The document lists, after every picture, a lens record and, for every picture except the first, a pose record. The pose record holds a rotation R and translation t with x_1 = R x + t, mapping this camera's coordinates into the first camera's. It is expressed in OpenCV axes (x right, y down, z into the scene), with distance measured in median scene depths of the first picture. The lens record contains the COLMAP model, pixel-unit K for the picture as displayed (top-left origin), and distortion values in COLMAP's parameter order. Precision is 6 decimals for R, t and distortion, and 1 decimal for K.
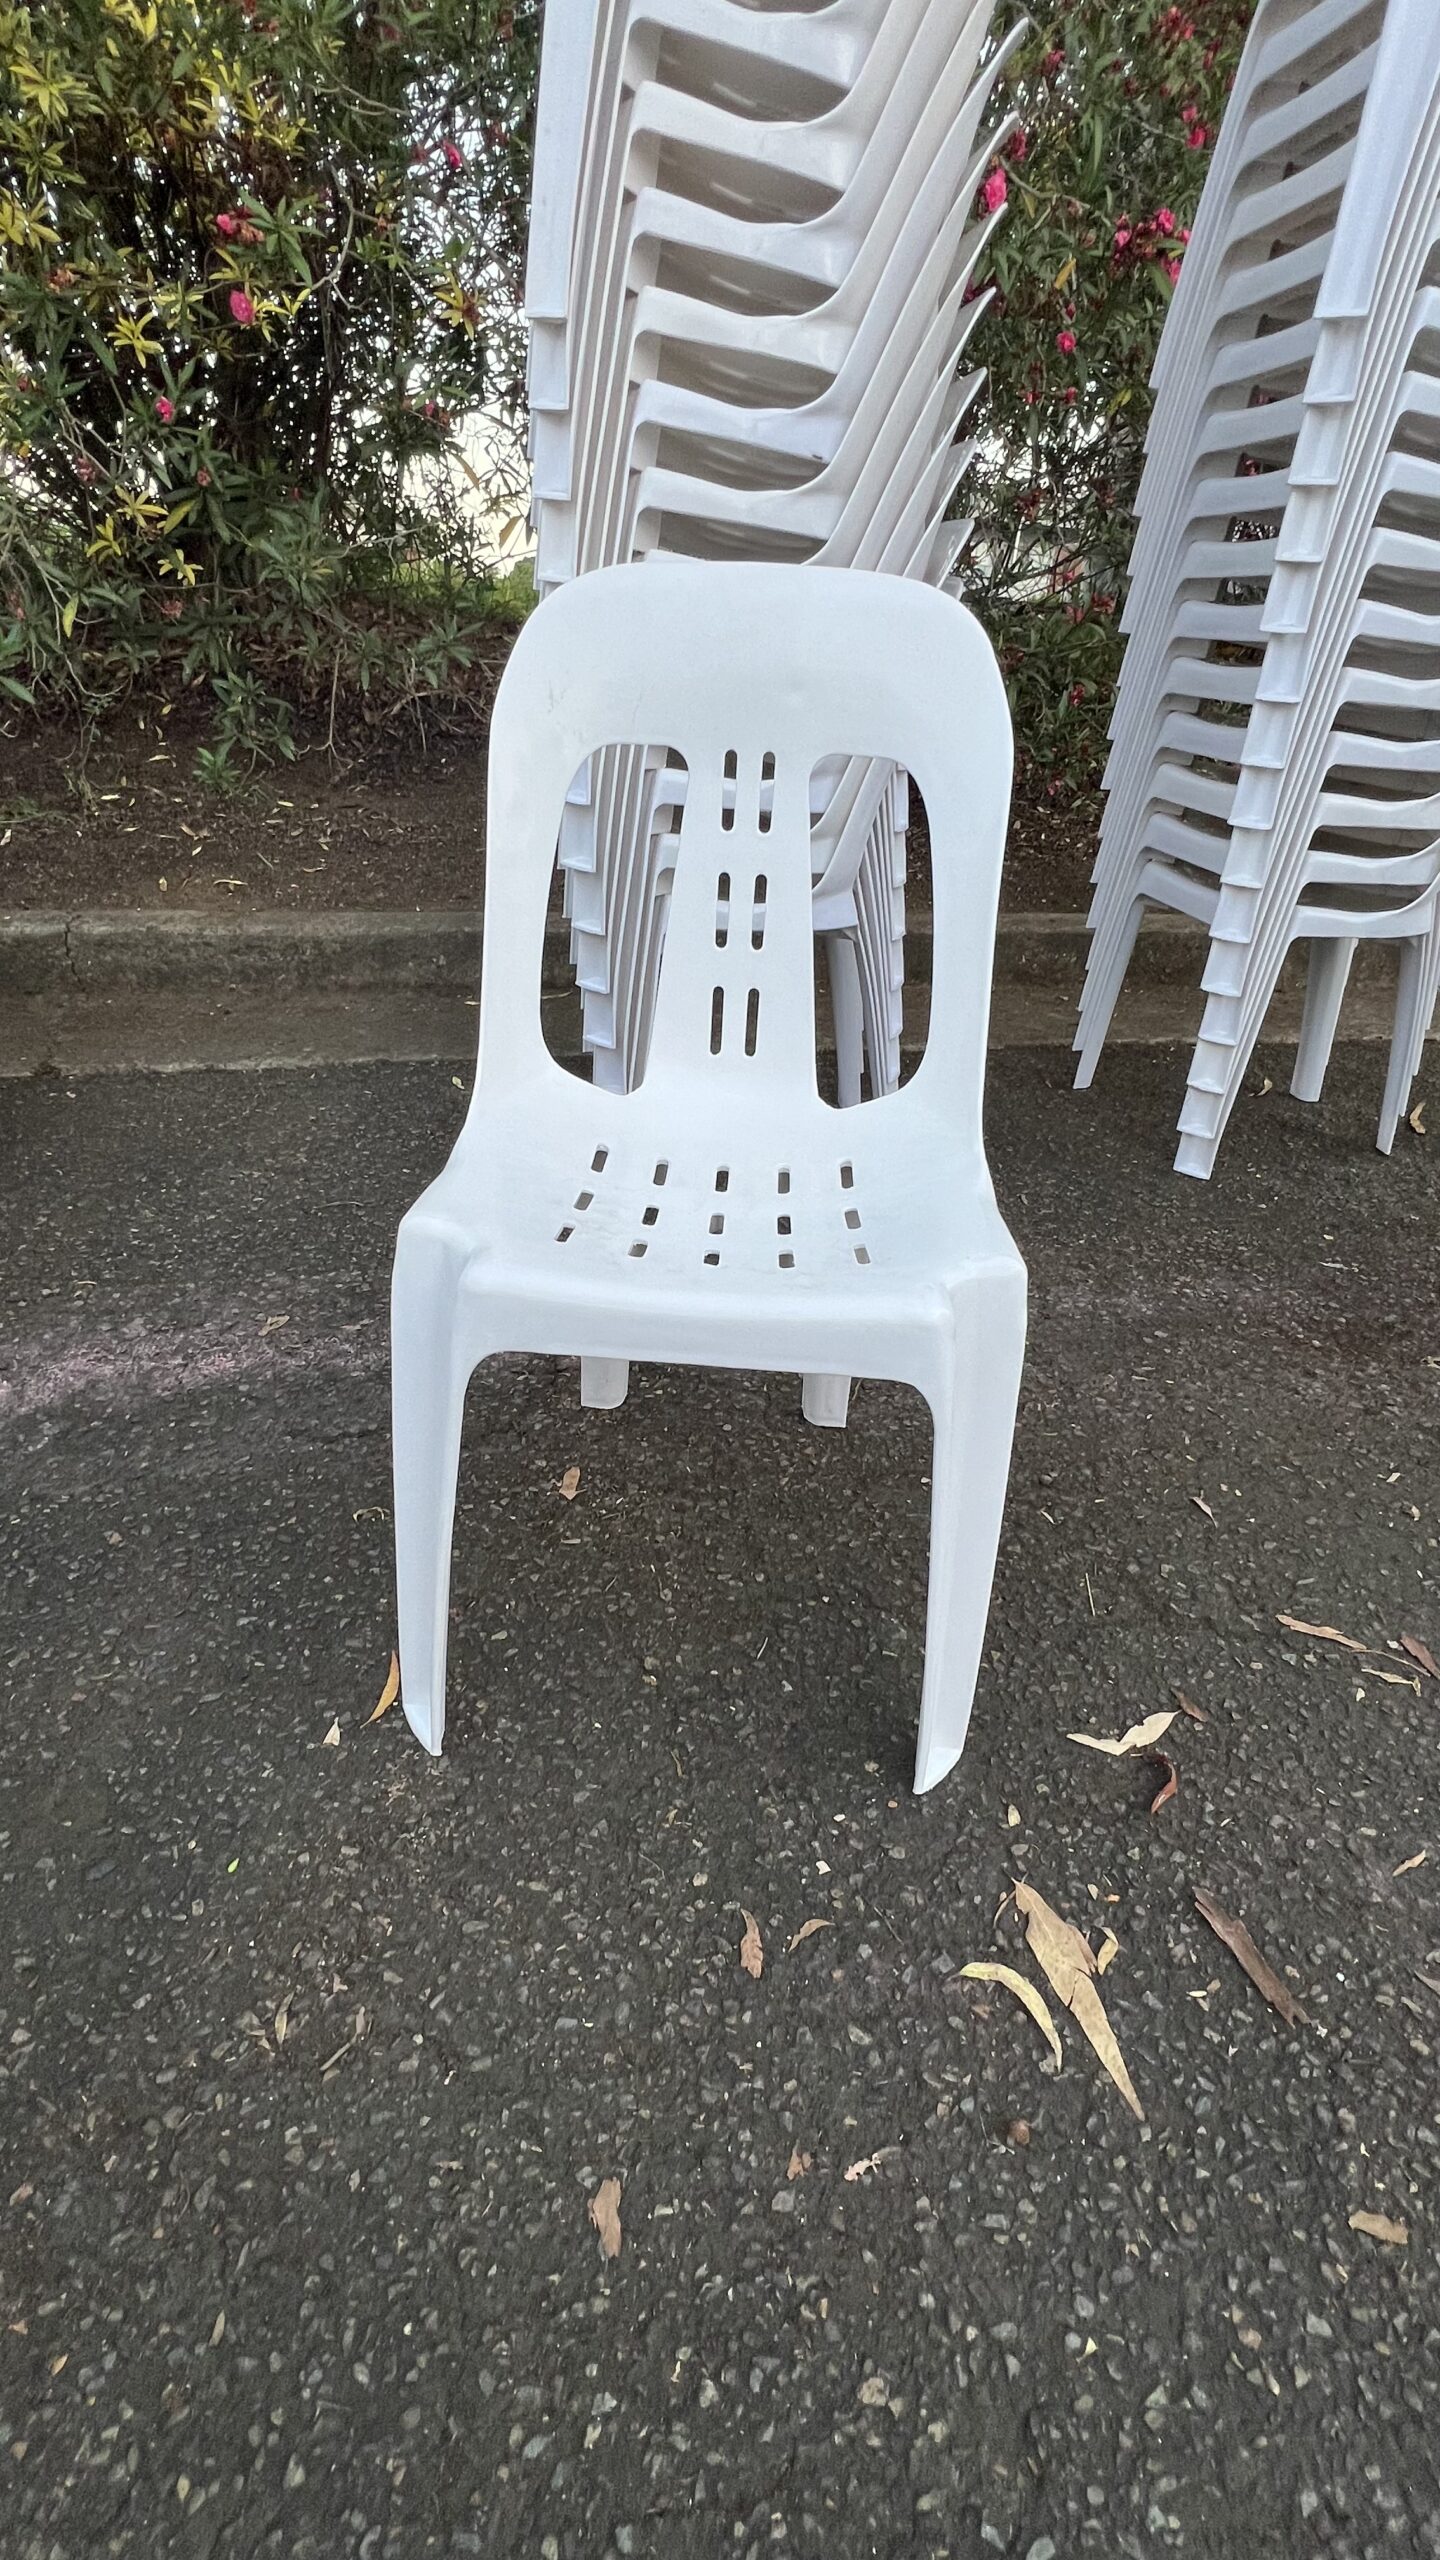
lens RADIAL K [[1139.4, 0, 703.2], [0, 1139.4, 1271.6], [0, 0, 1]] dist [-0.002041, 0.001344]
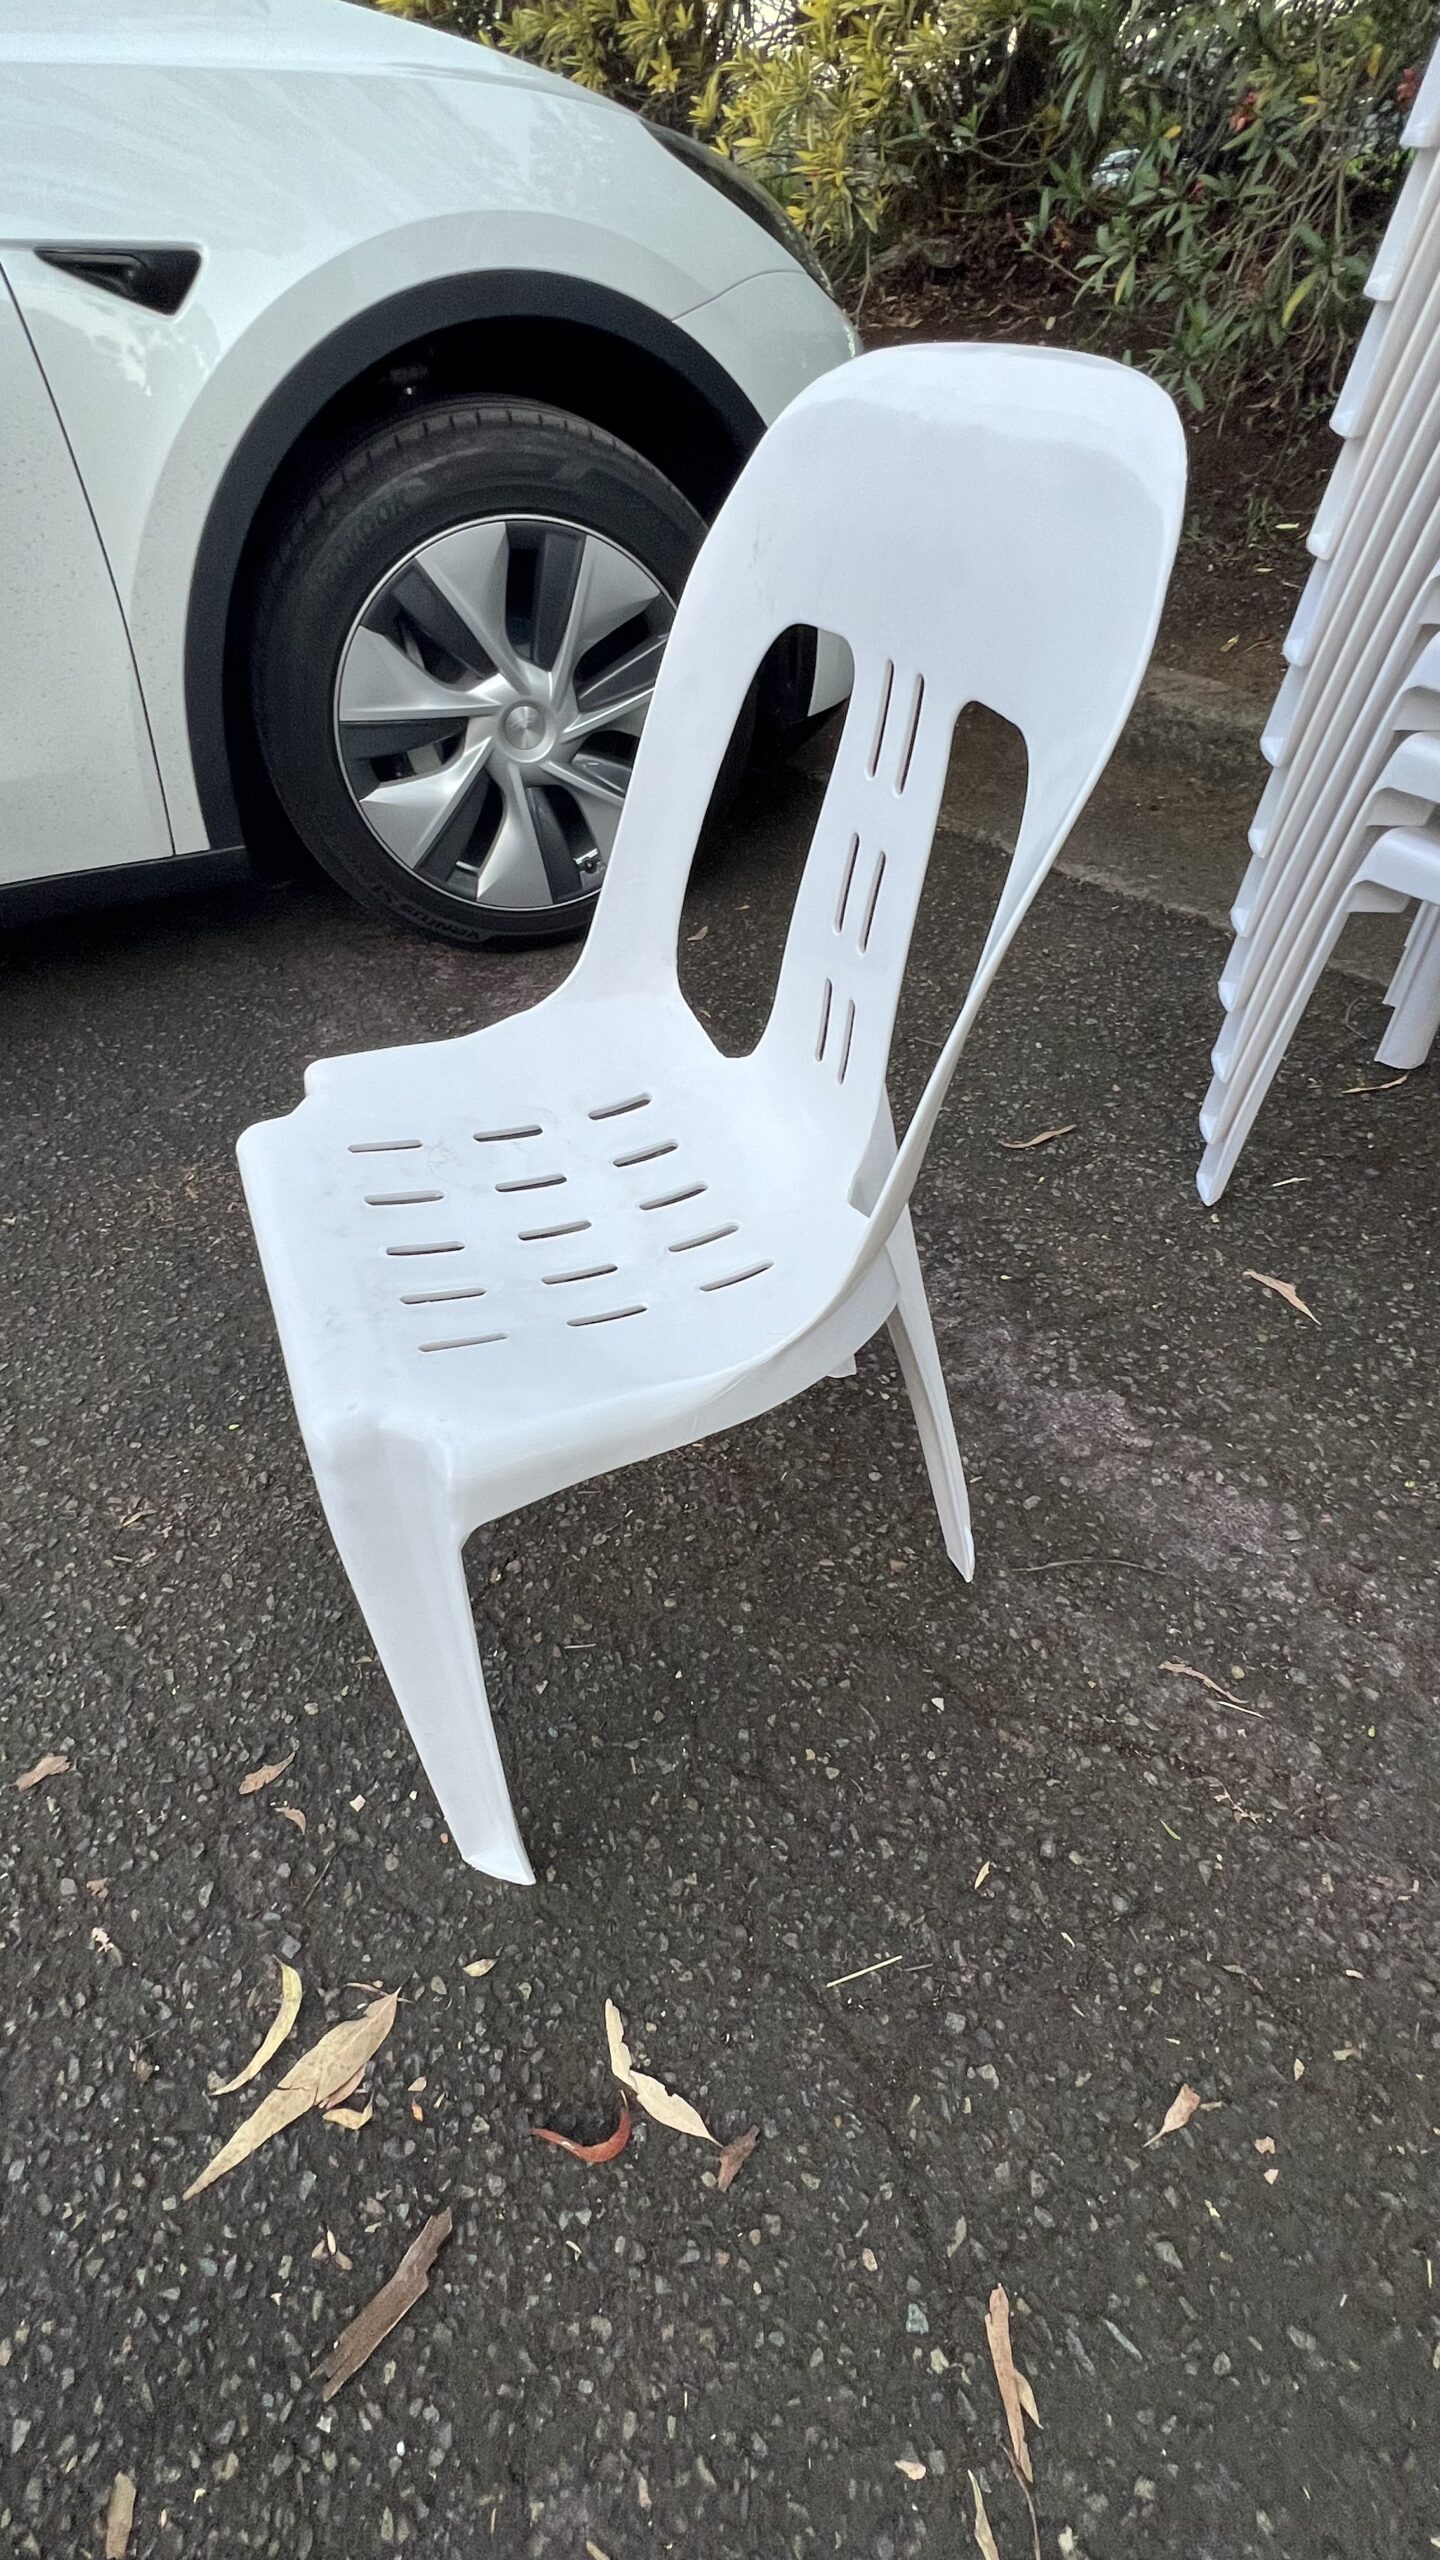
lens RADIAL K [[1139.4, 0, 703.2], [0, 1139.4, 1271.6], [0, 0, 1]] dist [-0.002041, 0.001344]
pose [[0.461506, 0.559965, -0.688078, 0.684060], [-0.397057, 0.823973, 0.404245, -0.414856], [0.793321, 0.086645, 0.602607, 0.572933]]
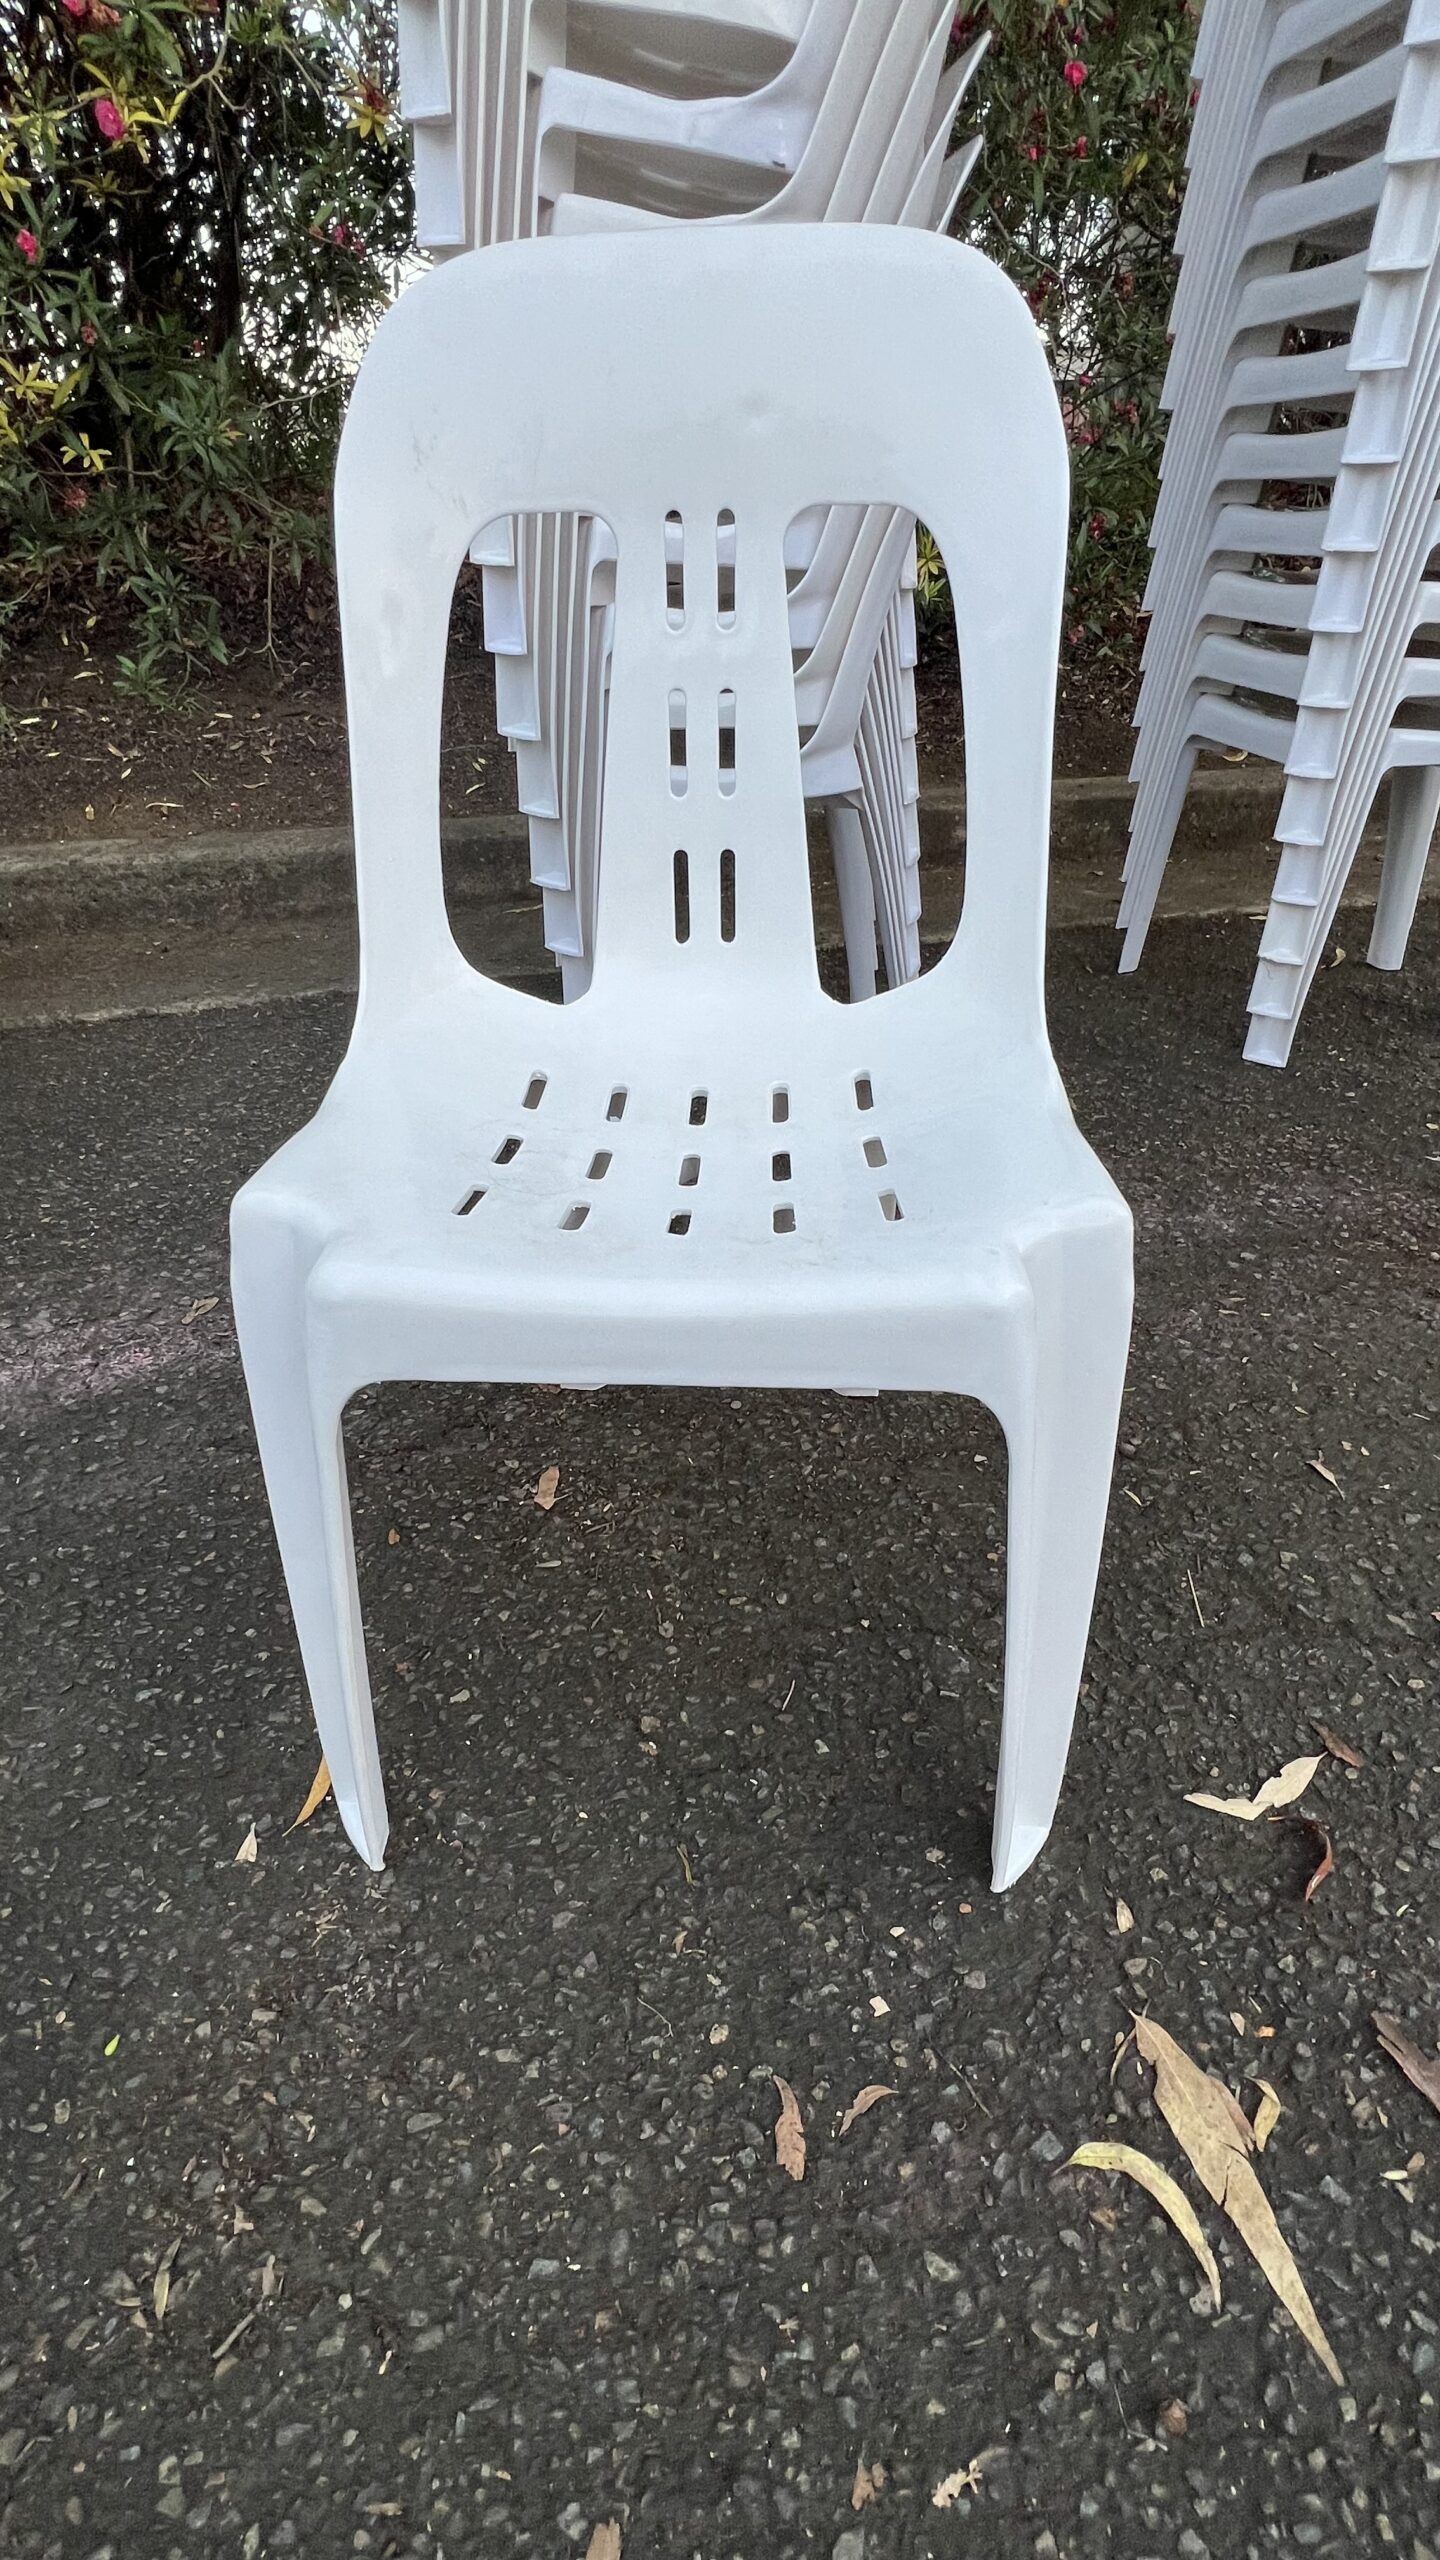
lens RADIAL K [[1139.4, 0, 703.2], [0, 1139.4, 1271.6], [0, 0, 1]] dist [-0.002041, 0.001344]
pose [[0.997905, -0.059883, -0.024472, 0.034931], [0.061399, 0.995876, 0.066785, -0.025449], [0.020372, -0.068148, 0.997467, 0.264991]]
